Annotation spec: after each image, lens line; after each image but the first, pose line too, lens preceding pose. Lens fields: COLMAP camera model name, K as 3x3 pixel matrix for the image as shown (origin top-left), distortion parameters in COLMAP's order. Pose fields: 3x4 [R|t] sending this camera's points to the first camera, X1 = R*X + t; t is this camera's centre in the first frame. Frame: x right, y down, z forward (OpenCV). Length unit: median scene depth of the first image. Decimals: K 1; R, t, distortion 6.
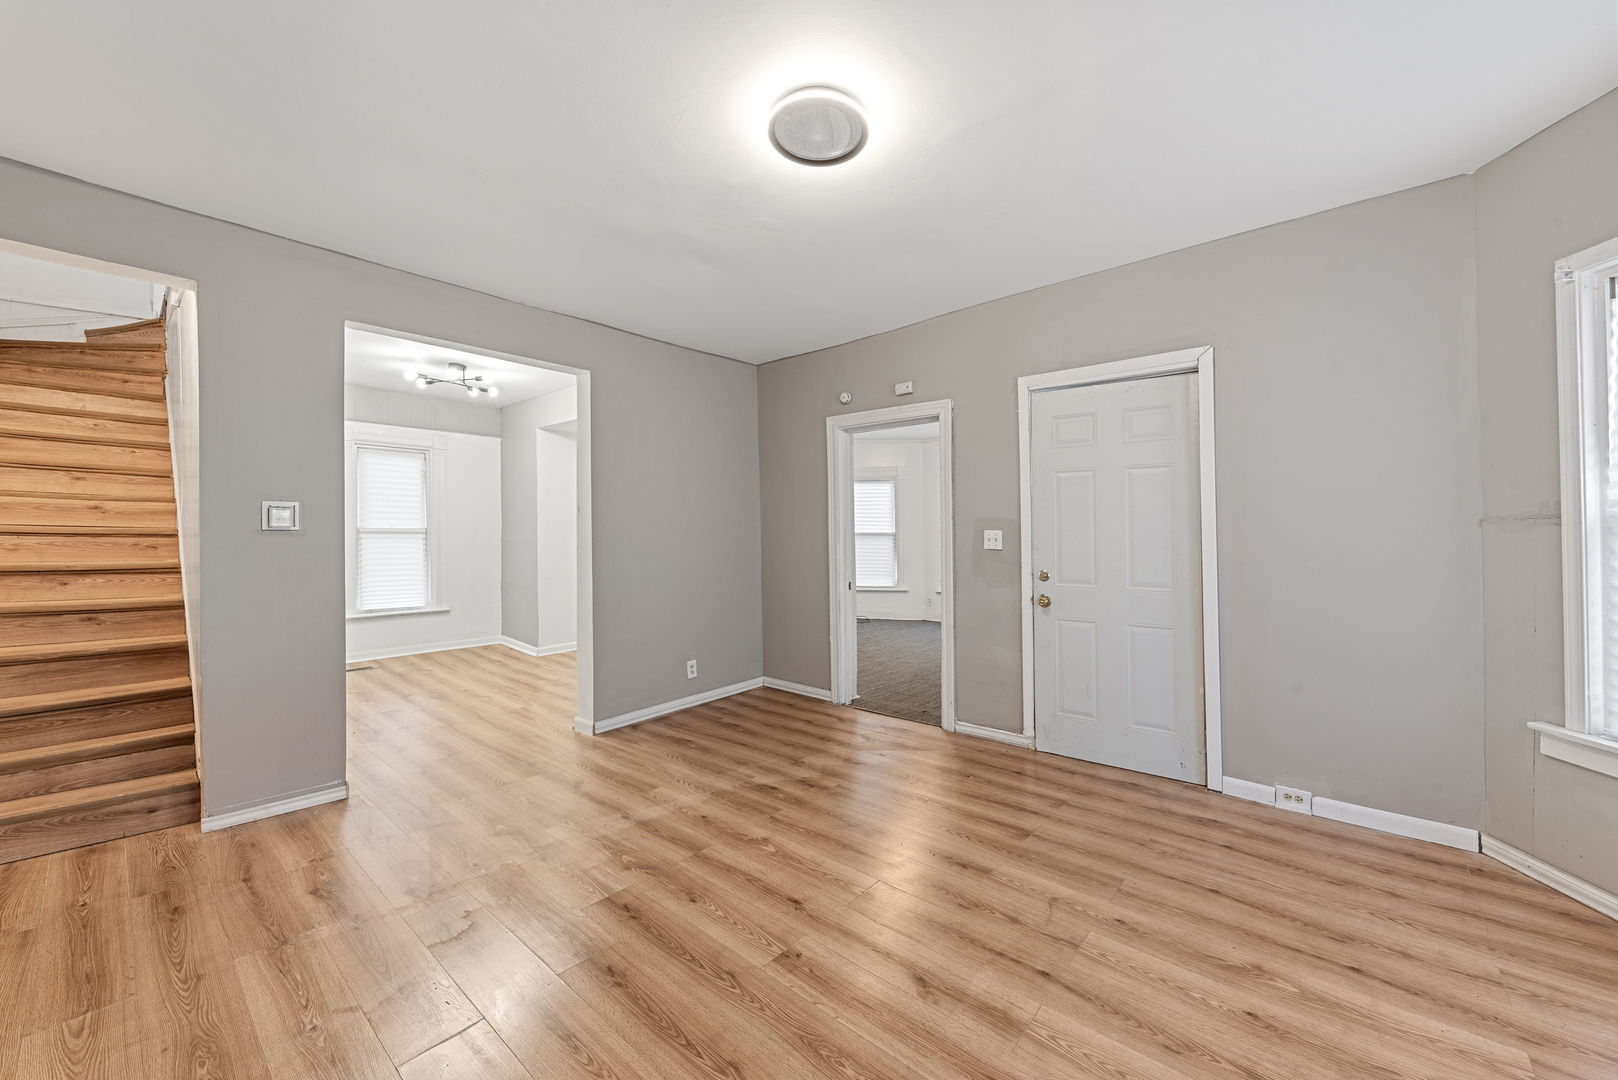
lens RADIAL K [[615.5, 0, 810.0], [0, 615.5, 532.2], [0, 0, 1]] dist [0.005148, -0.001899]
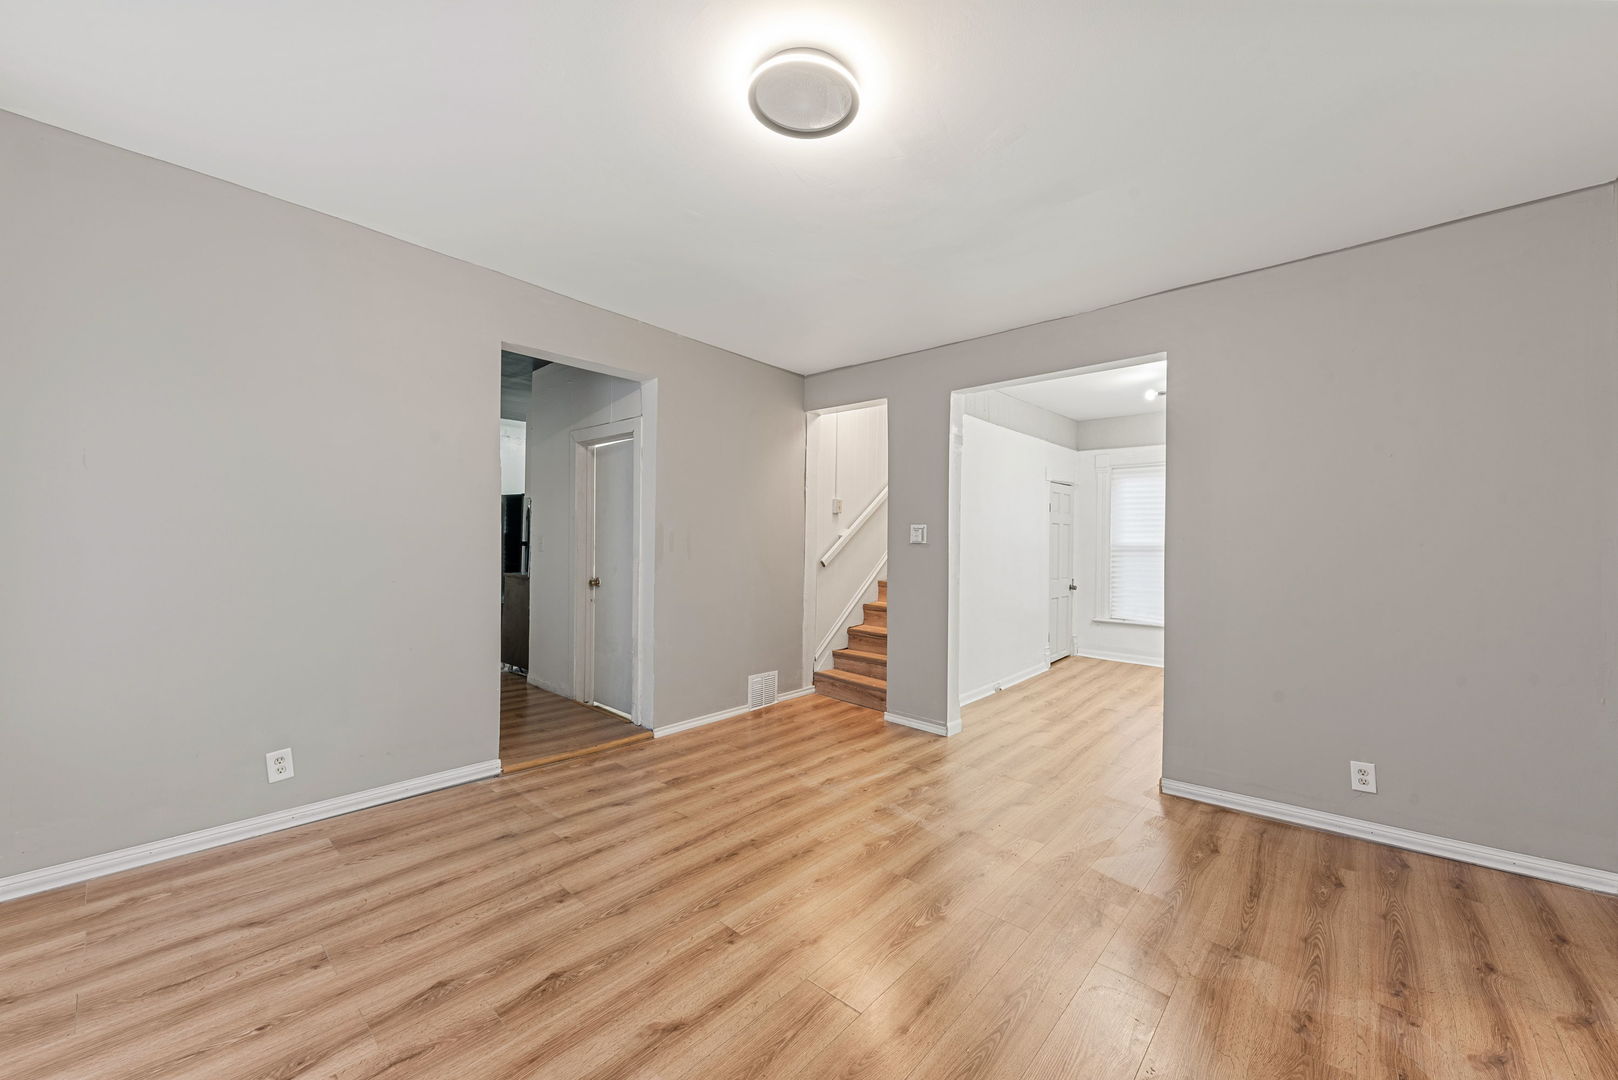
lens RADIAL K [[615.5, 0, 808.9], [0, 615.5, 546.5], [0, 0, 1]] dist [0.005148, -0.001899]
pose [[-0.014368, 0.002365, -0.999894, 0.637251], [-0.011274, 0.999933, 0.002527, 0.001739], [0.999833, 0.011309, -0.014341, 0.701900]]
